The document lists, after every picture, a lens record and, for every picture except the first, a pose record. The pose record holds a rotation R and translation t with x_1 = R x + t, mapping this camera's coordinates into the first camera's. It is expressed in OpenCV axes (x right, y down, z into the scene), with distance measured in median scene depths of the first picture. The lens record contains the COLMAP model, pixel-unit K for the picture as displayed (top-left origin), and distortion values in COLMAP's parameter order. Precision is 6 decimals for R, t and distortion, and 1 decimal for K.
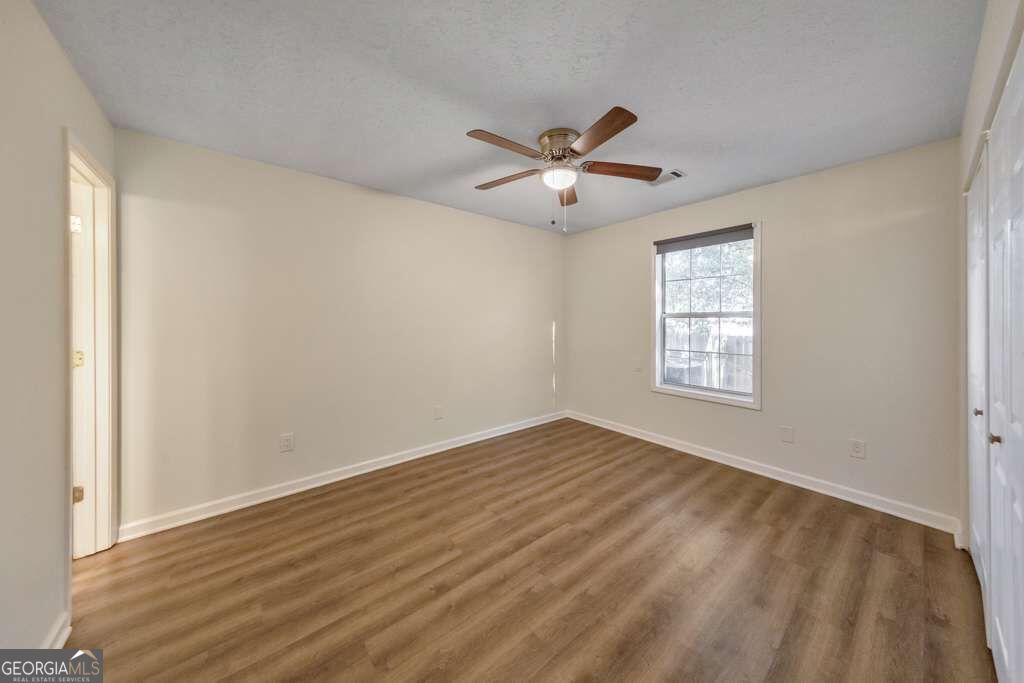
lens RADIAL K [[339.9, 0, 514.8], [0, 339.9, 314.2], [0, 0, 1]] dist [0.008993, -0.000102]
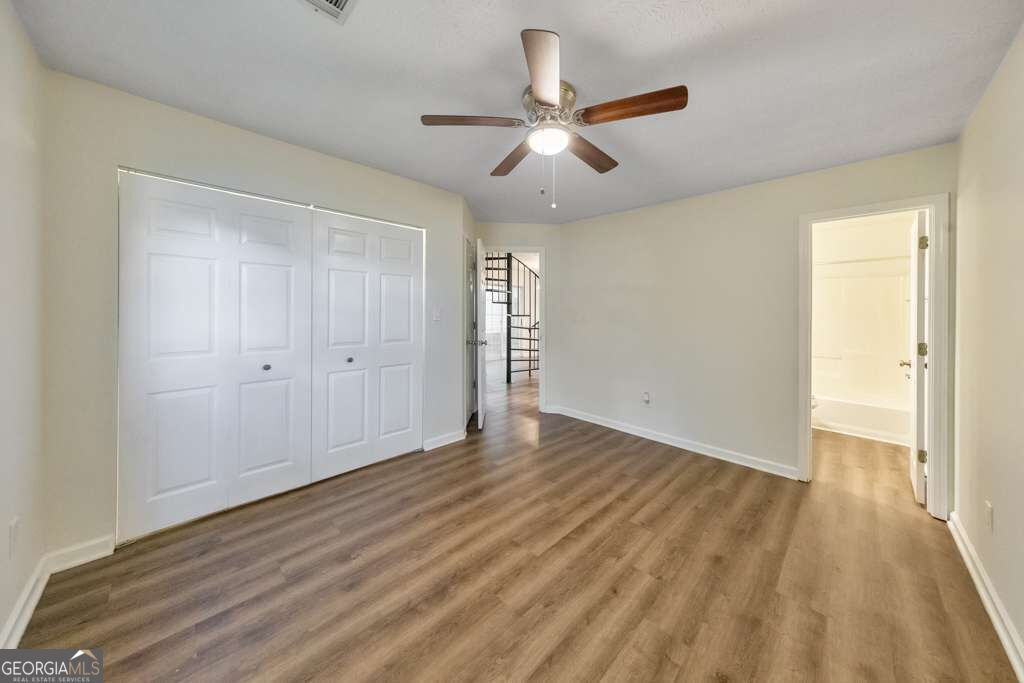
lens RADIAL K [[339.9, 0, 514.8], [0, 339.9, 314.2], [0, 0, 1]] dist [0.008993, -0.000102]
pose [[-0.993379, -0.015885, -0.113784, 0.286634], [-0.015629, 0.999873, -0.003144, 0.030962], [0.113819, -0.001344, -0.993501, 1.672368]]
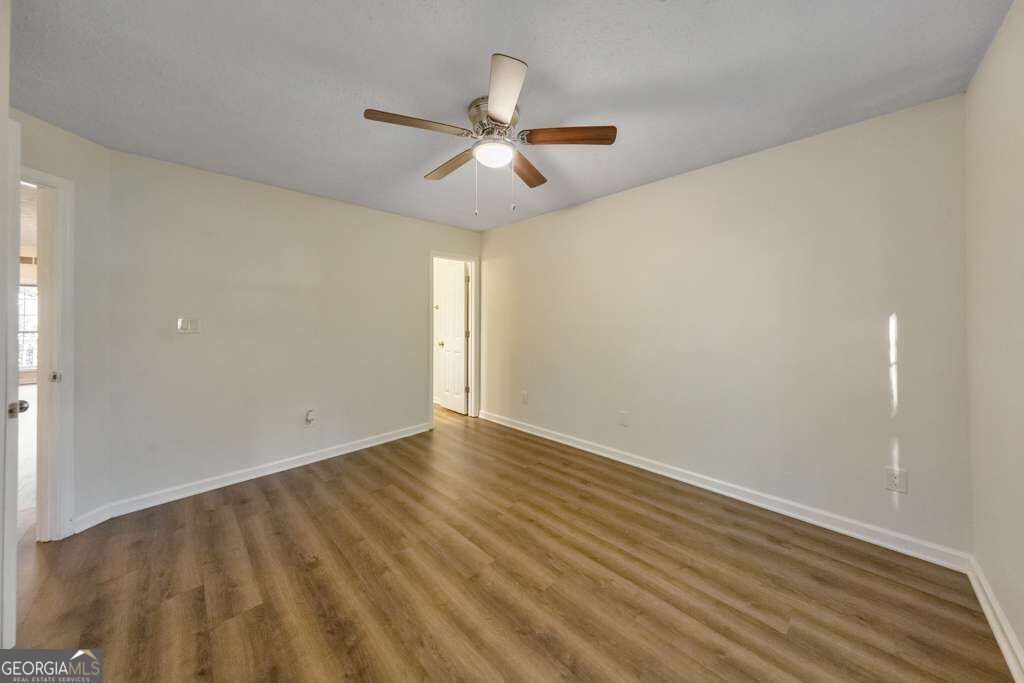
lens RADIAL K [[333.9, 0, 517.5], [0, 333.9, 319.4], [0, 0, 1]] dist [0.006502, -0.000056]
pose [[0.101641, 0.004518, -0.994811, 0.895033], [0.021735, 0.999741, 0.006761, 0.020009], [0.994584, -0.022310, 0.101516, 0.911416]]
